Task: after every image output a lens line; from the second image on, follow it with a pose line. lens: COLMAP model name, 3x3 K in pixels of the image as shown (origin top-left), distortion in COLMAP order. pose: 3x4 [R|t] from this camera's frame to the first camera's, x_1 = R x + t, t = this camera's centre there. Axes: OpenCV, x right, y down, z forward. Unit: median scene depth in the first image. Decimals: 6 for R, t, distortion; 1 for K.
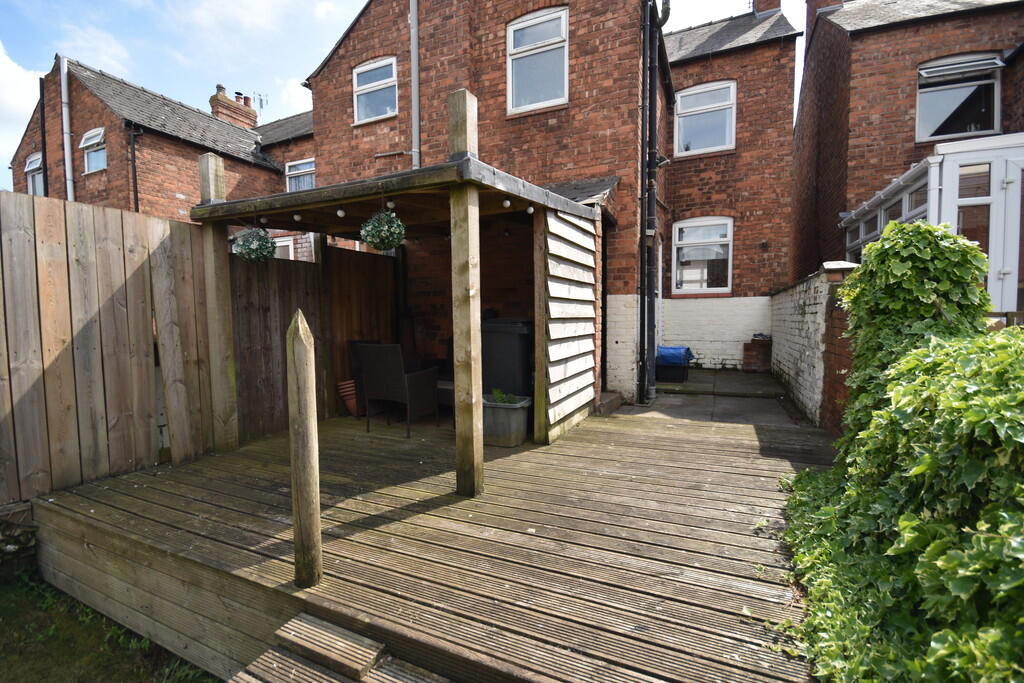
lens RADIAL K [[456.0, 0, 513.9], [0, 456.0, 340.9], [0, 0, 1]] dist [0.010814, -0.001766]
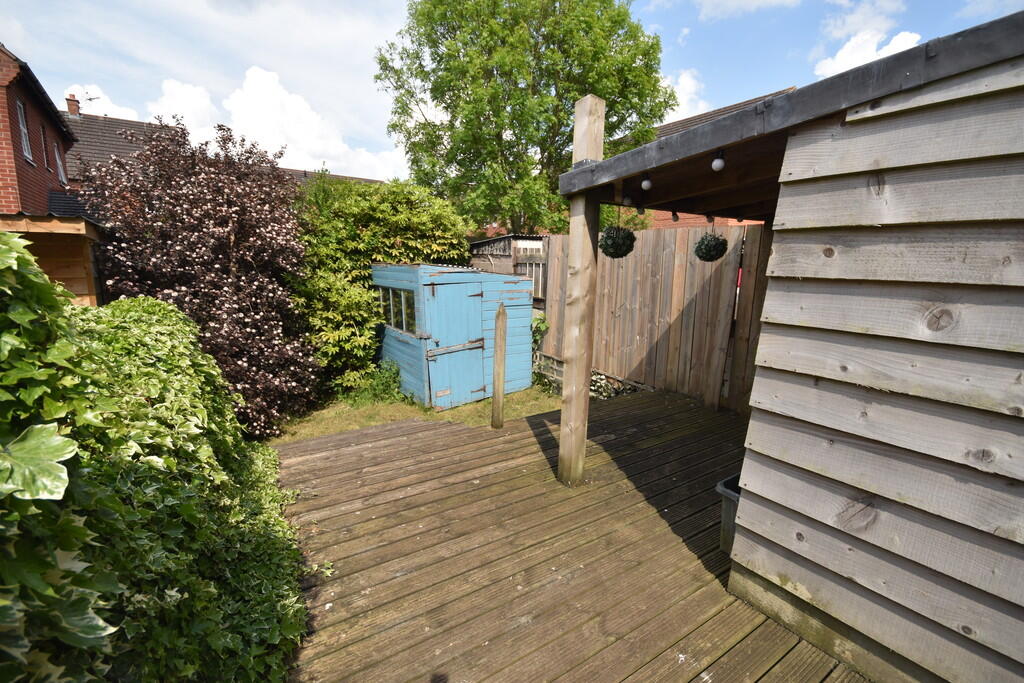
lens RADIAL K [[456.0, 0, 513.6], [0, 456.0, 340.9], [0, 0, 1]] dist [0.010814, -0.001766]
pose [[-0.515293, 0.151248, -0.843562, 0.891256], [-0.057088, 0.976060, 0.209877, -0.230947], [0.855111, 0.156305, -0.494322, 1.441793]]
